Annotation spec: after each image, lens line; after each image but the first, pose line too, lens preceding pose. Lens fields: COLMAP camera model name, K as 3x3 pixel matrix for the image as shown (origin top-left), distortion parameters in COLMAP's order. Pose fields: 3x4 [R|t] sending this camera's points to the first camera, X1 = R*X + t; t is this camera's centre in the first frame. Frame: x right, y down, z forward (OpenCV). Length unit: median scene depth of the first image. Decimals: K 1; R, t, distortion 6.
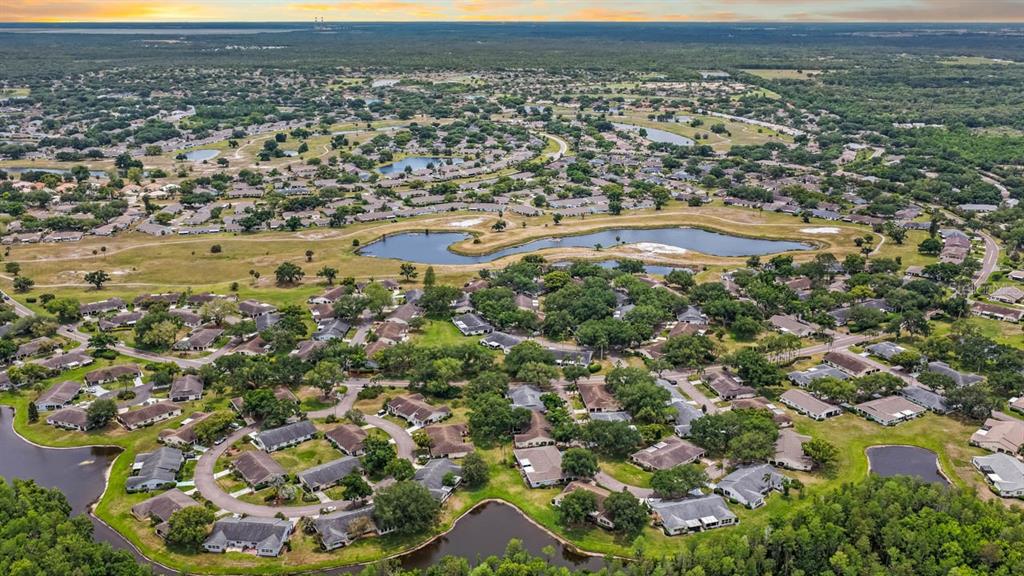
lens RADIAL K [[848.8, 0, 508.9], [0, 848.8, 288.3], [0, 0, 1]] dist [-0.000658, 0.016810]
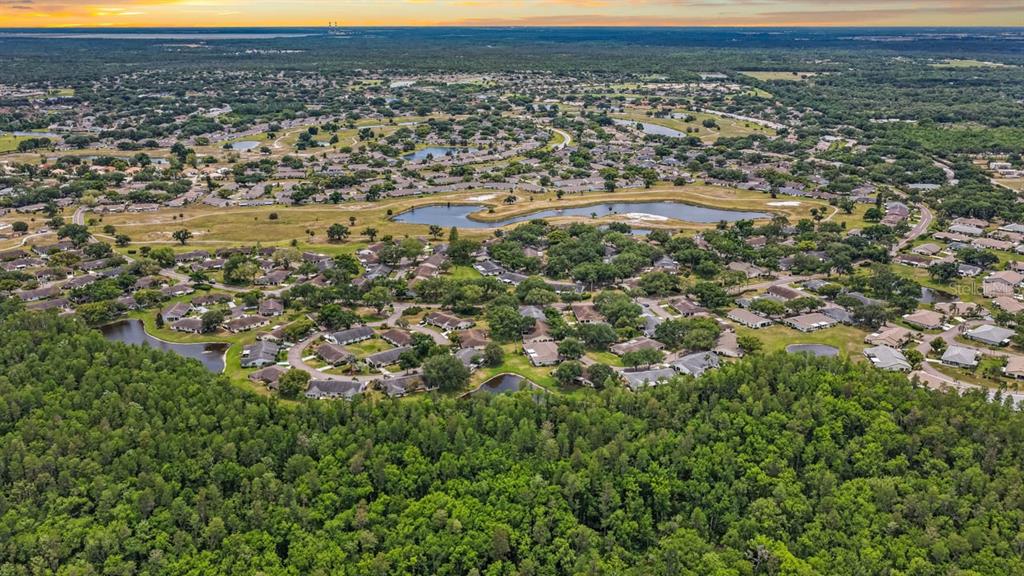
lens RADIAL K [[848.8, 0, 514.9], [0, 848.8, 287.7], [0, 0, 1]] dist [-0.000658, 0.016810]
pose [[0.999993, 0.000252, -0.003692, -0.000716], [-0.000273, 0.999983, -0.005745, 0.053461], [0.003690, 0.005746, 0.999977, -0.169332]]
